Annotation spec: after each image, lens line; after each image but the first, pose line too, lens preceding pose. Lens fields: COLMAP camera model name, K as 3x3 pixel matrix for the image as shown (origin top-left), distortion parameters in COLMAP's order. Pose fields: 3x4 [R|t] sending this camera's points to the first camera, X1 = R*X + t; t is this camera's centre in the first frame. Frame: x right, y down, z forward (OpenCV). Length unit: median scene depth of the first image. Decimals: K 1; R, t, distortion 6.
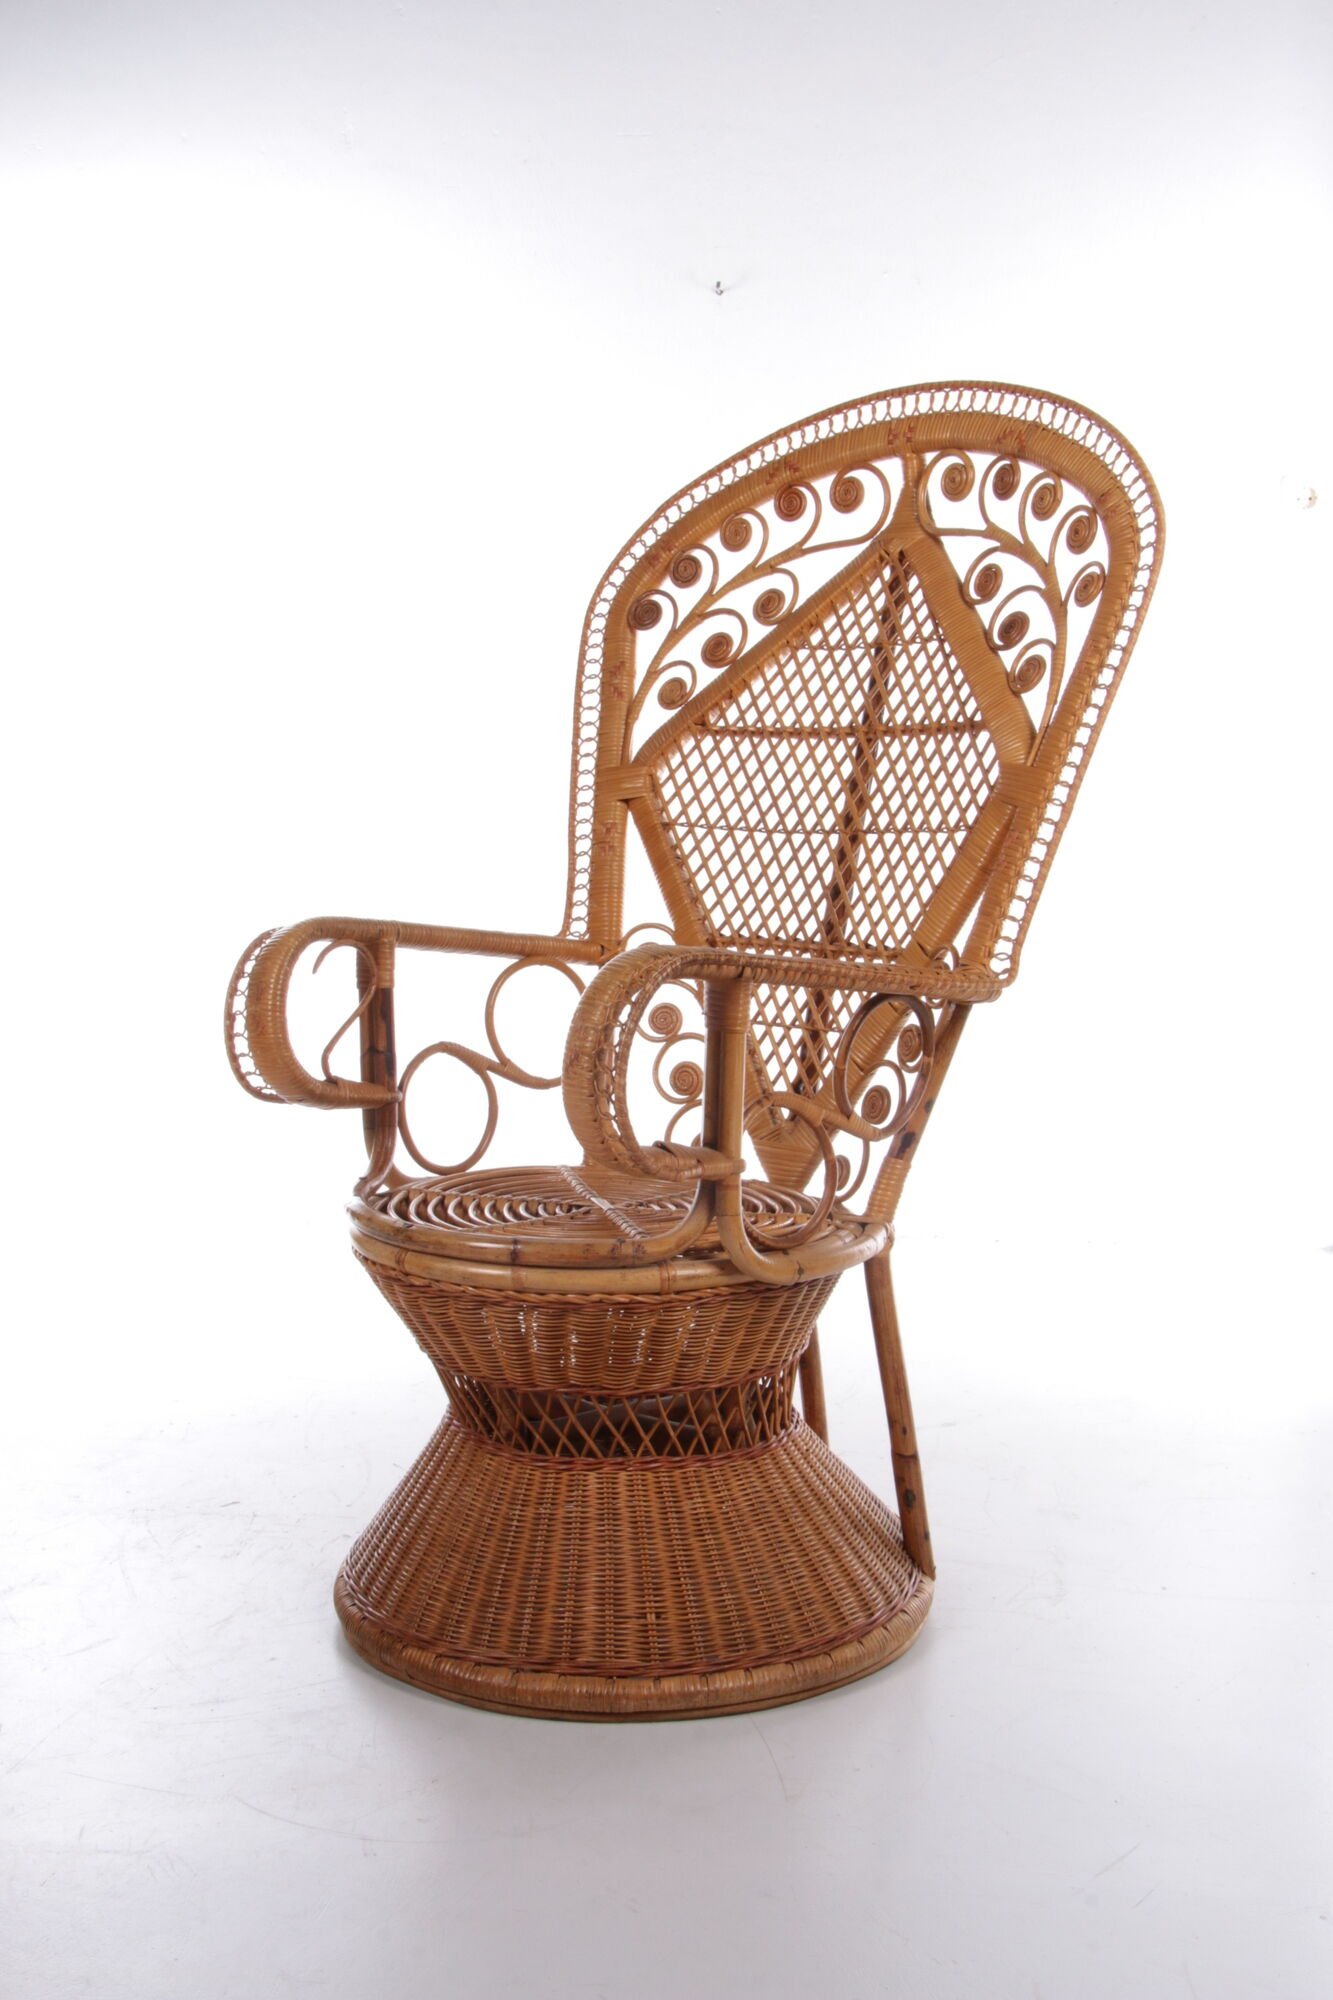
lens RADIAL K [[2255.8, 0, 680.1], [0, 2255.8, 1006.0], [0, 0, 1]] dist [-0.049283, 0.000000]
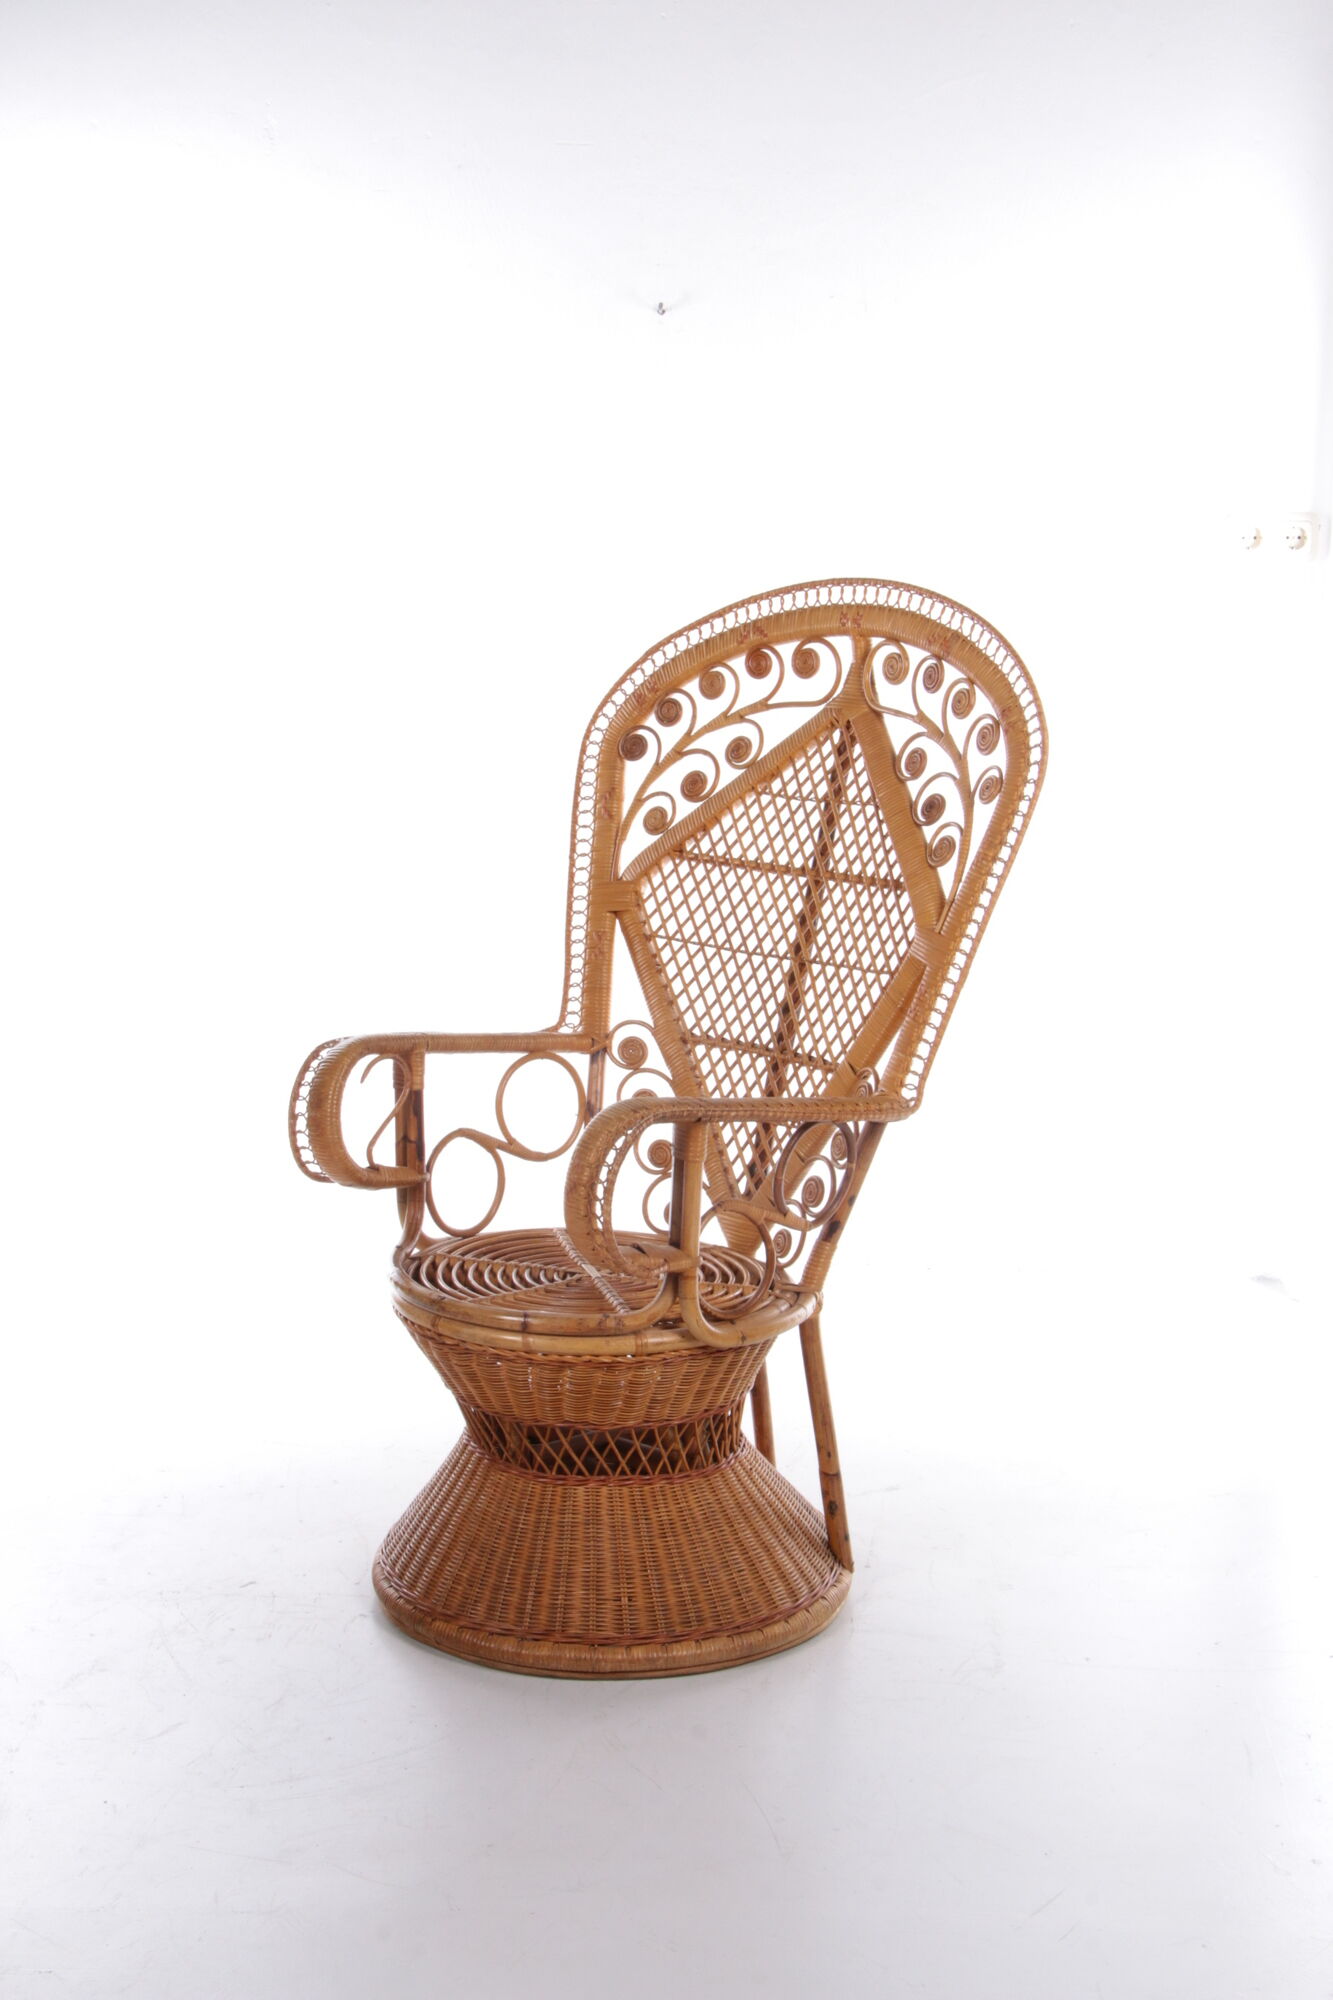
lens RADIAL K [[2864.4, 0, 677.4], [0, 2864.4, 1027.9], [0, 0, 1]] dist [0.089874, 0.000000]
pose [[0.999869, 0.016158, 0.000772, 0.009970], [-0.016170, 0.996919, 0.076748, -0.168835], [0.000470, -0.076751, 0.997050, -0.574164]]
